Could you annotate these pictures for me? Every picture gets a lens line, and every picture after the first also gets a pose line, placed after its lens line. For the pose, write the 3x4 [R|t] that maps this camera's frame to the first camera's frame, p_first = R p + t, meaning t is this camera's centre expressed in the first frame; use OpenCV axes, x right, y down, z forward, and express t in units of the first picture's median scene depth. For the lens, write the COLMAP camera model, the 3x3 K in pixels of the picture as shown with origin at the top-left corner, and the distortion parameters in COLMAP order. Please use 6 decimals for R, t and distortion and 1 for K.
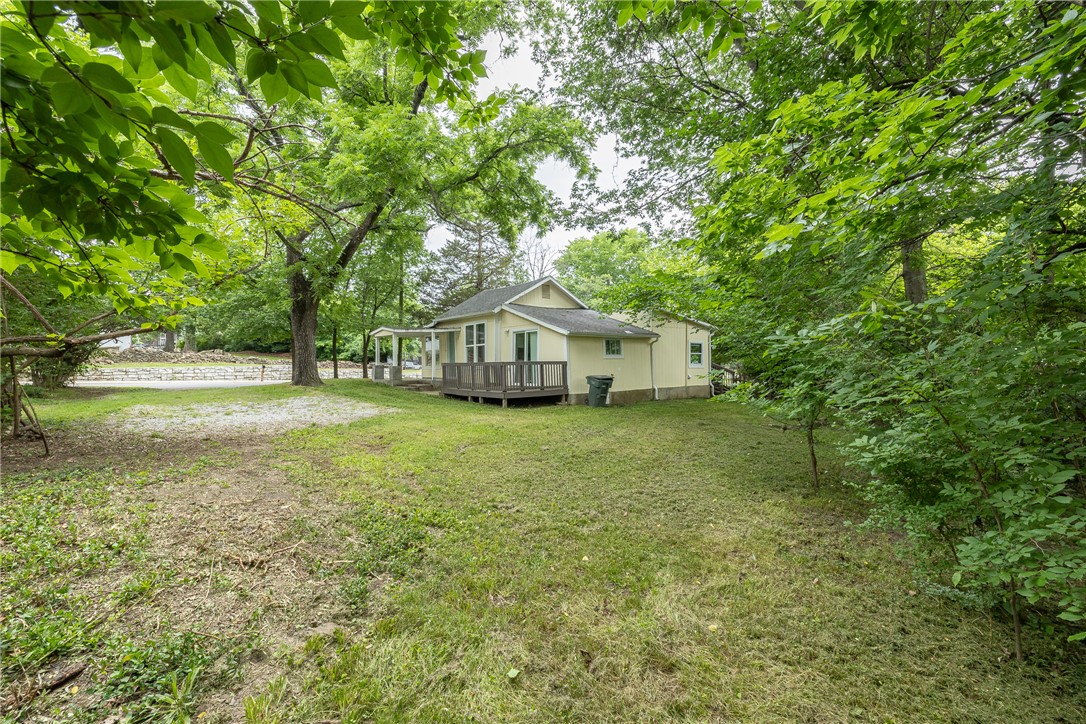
lens RADIAL K [[456.3, 0, 543.0], [0, 456.3, 362.0], [0, 0, 1]] dist [0.002041, 0.000359]
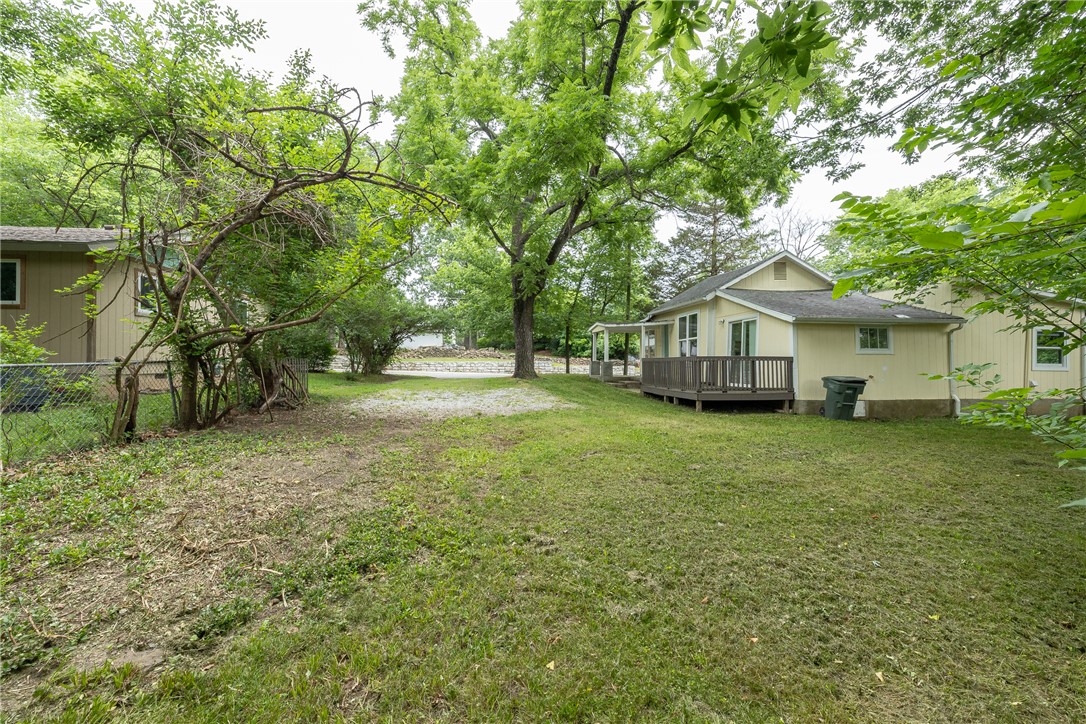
lens RADIAL K [[456.3, 0, 543.0], [0, 456.3, 362.0], [0, 0, 1]] dist [0.002041, 0.000359]
pose [[0.847759, 0.012269, -0.530240, 0.122298], [-0.011595, 0.999922, 0.004599, 0.010104], [0.530255, 0.002249, 0.847835, 0.152081]]
